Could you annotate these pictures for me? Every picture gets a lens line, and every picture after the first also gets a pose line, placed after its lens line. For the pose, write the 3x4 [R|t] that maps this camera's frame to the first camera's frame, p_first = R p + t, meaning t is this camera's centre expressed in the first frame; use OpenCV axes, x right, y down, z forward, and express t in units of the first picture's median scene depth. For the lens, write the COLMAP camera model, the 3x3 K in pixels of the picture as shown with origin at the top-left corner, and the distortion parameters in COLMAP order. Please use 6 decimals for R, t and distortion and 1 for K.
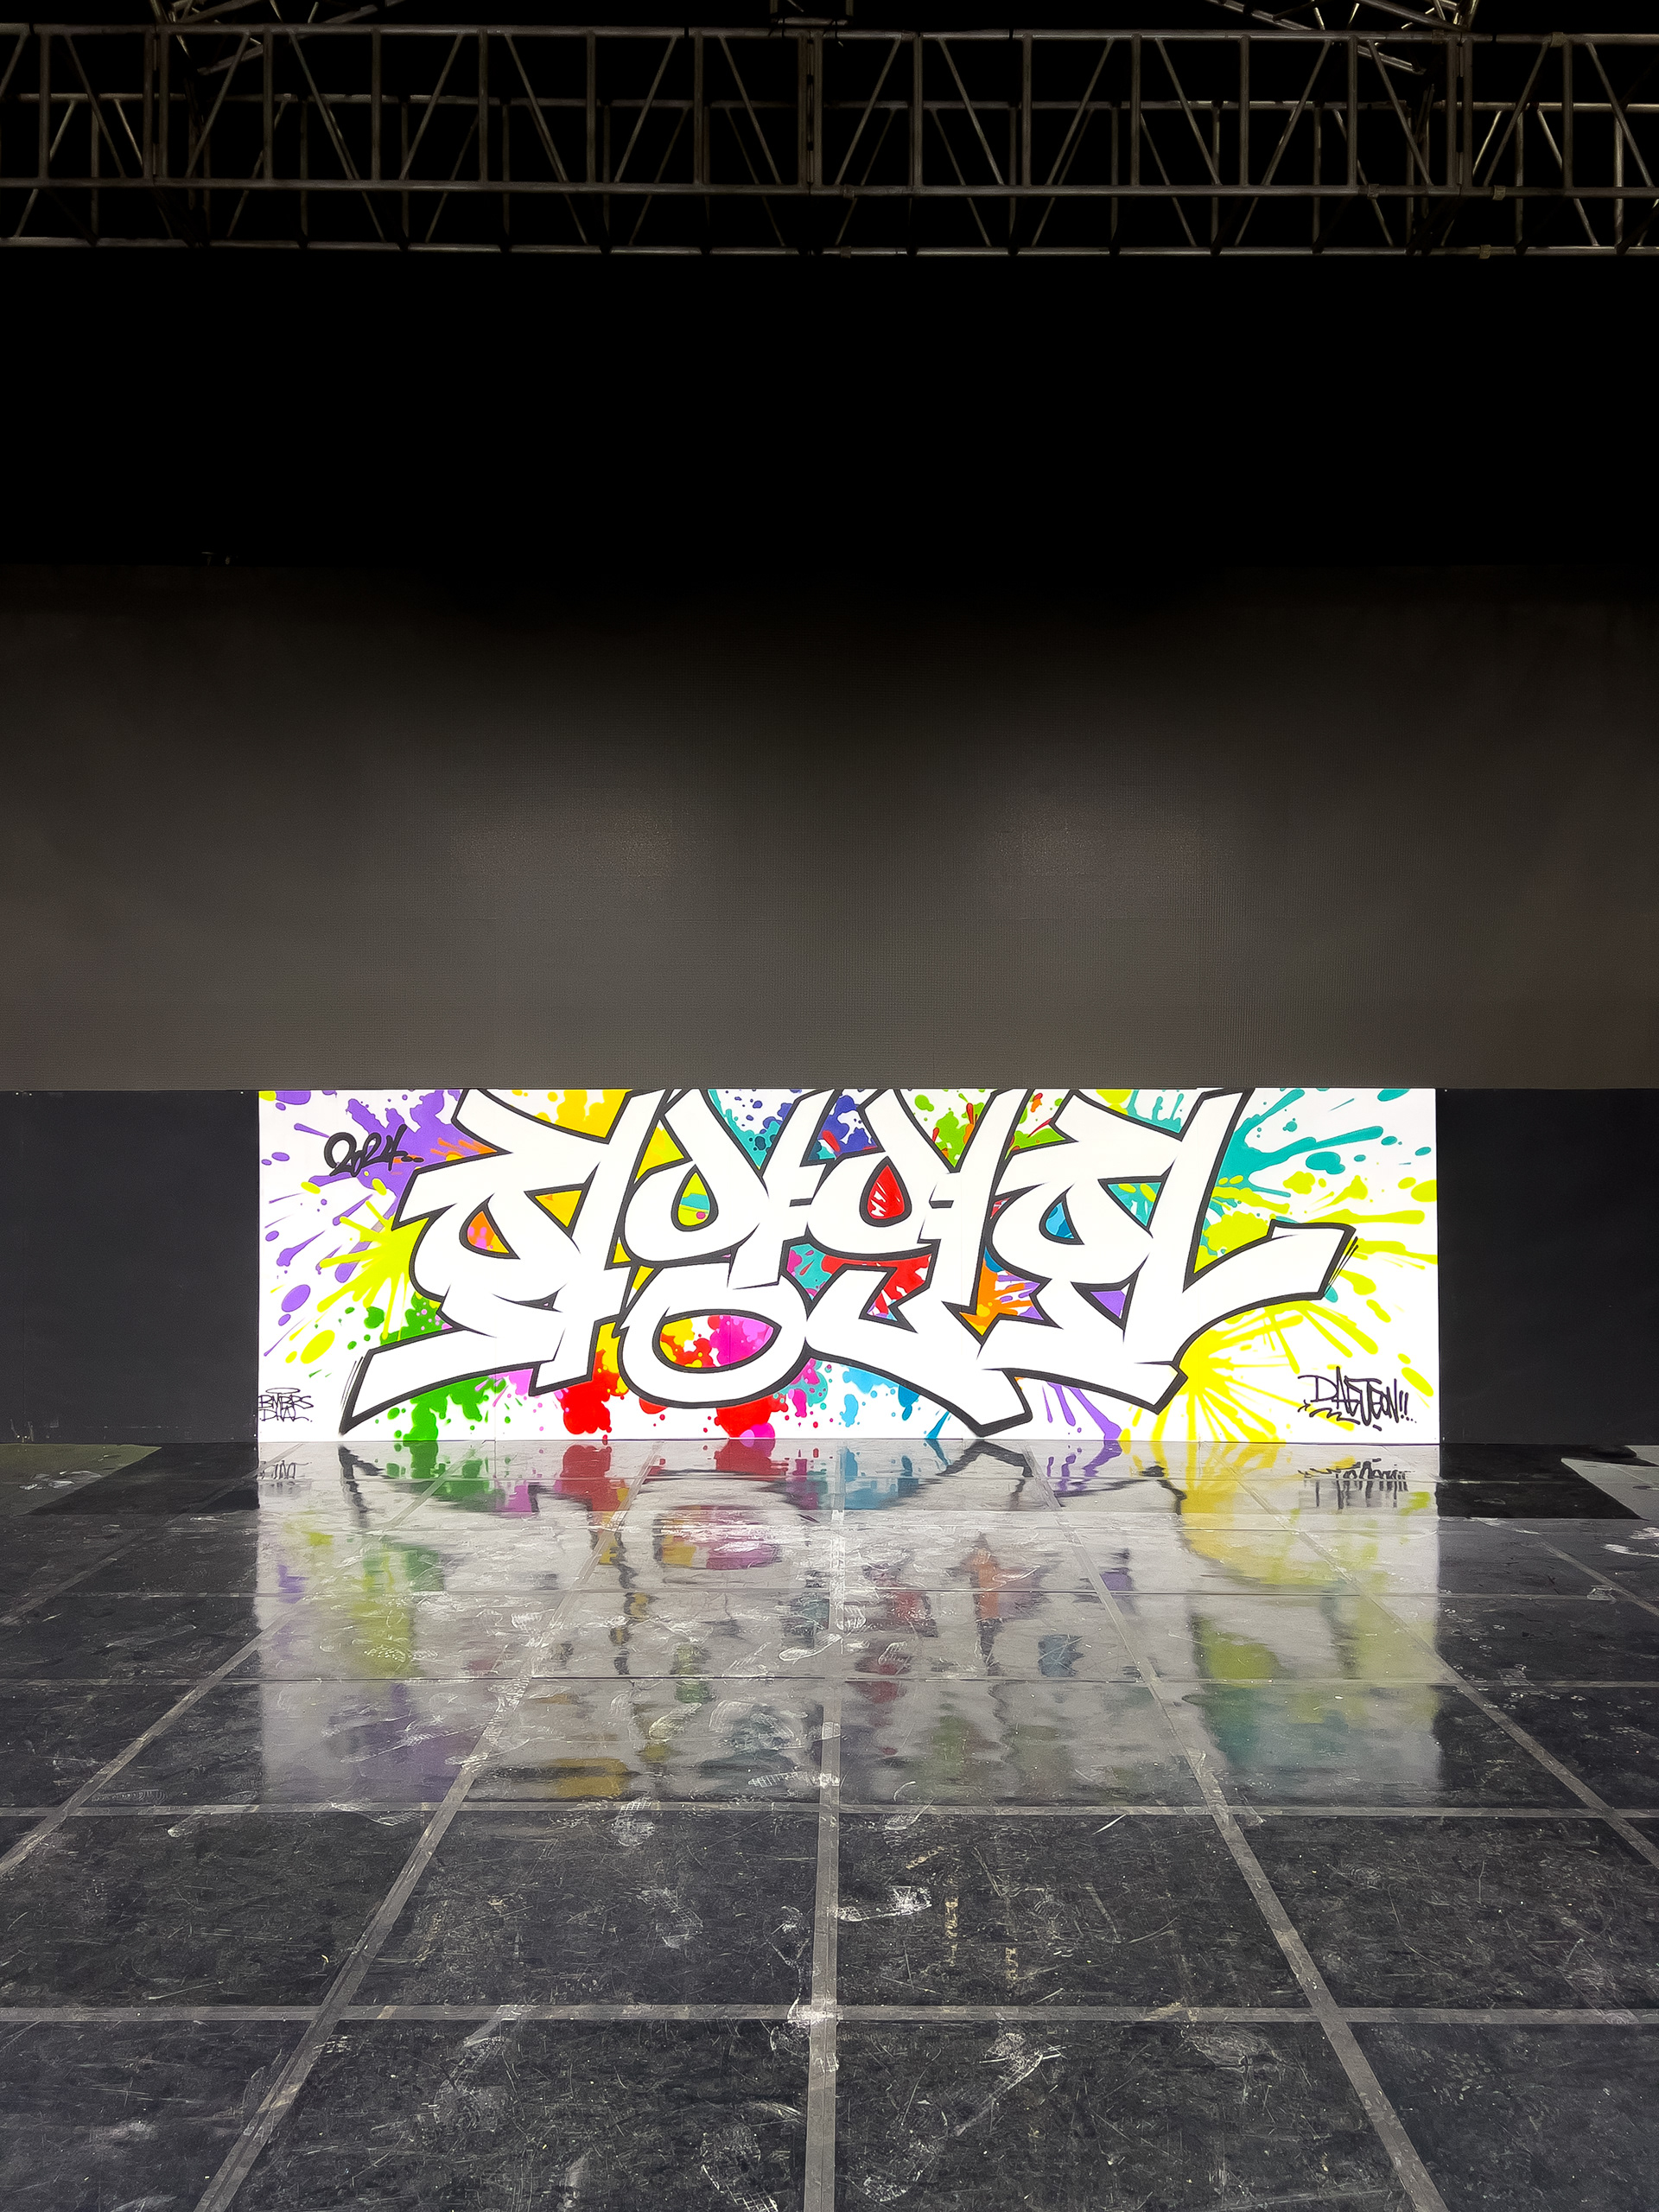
lens RADIAL K [[2018.7, 0, 838.6], [0, 2018.7, 1104.5], [0, 0, 1]] dist [0.090010, -0.087163]
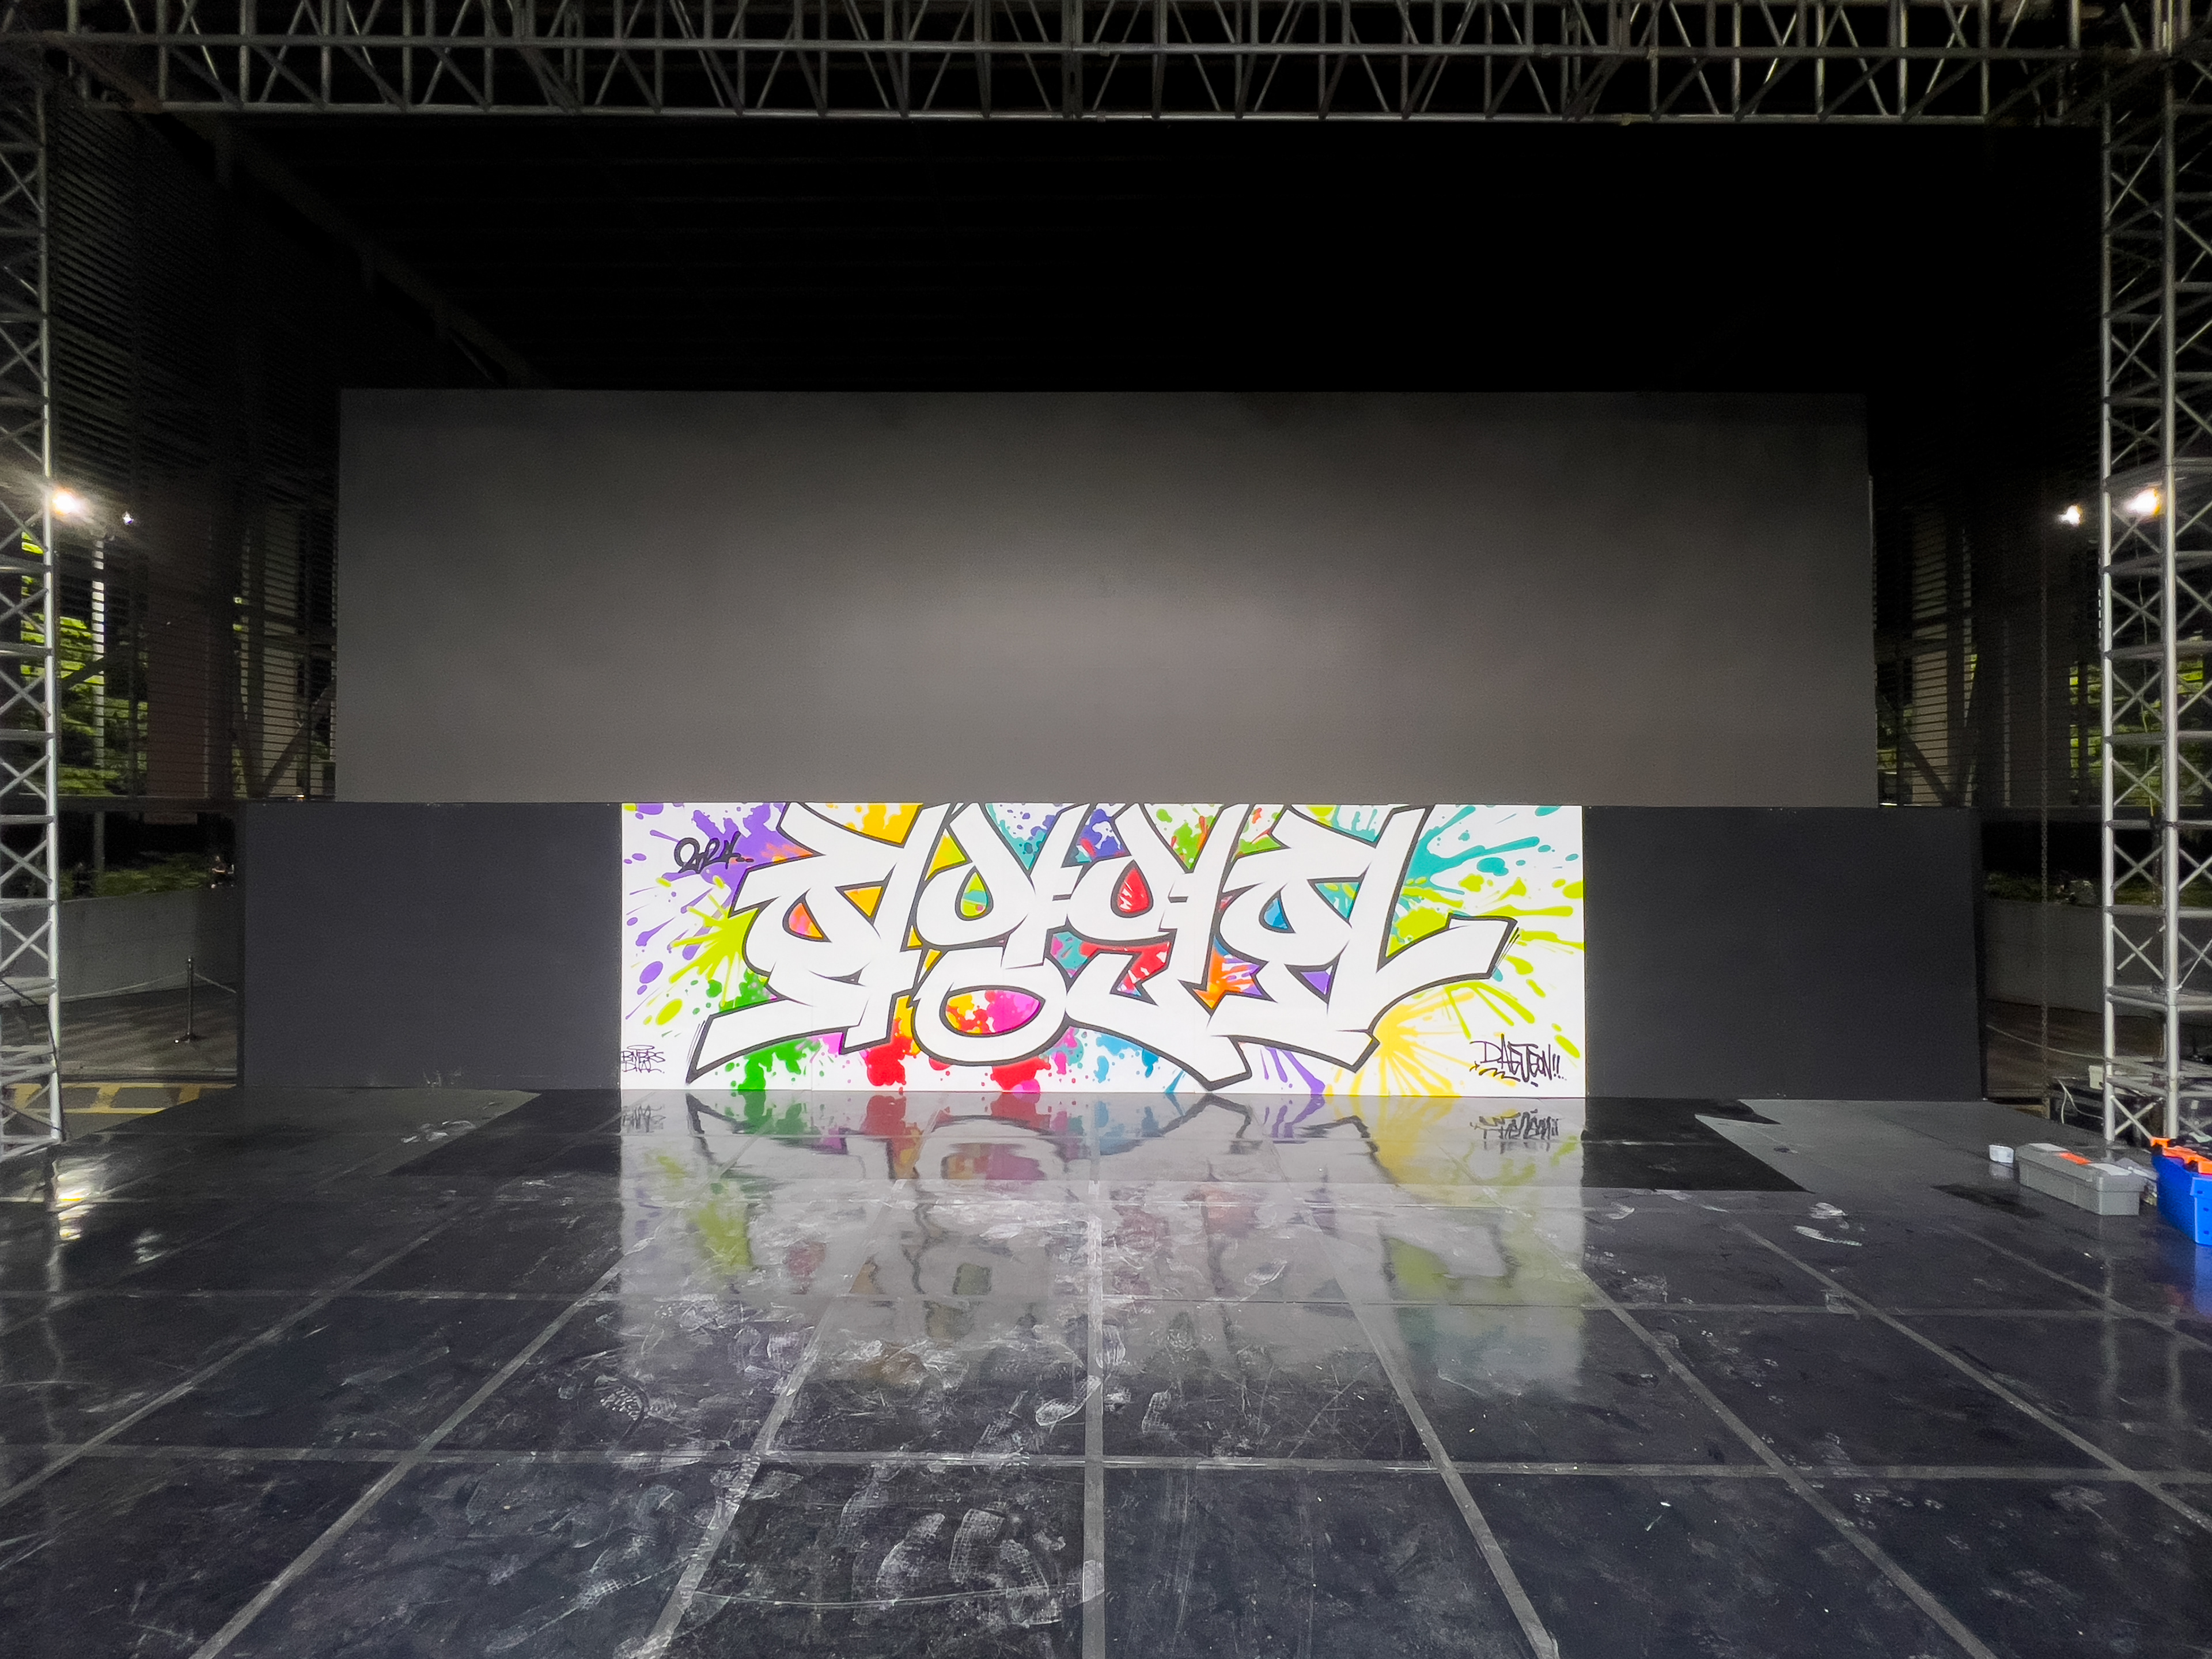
lens RADIAL K [[1225.7, 0, 1091.0], [0, 1225.7, 875.1], [0, 0, 1]] dist [-0.006124, 0.000431]
pose [[0.999985, 0.004094, 0.003670, -0.004008], [-0.004290, 0.998467, 0.055176, -0.005510], [-0.003438, -0.055191, 0.998470, 0.266871]]
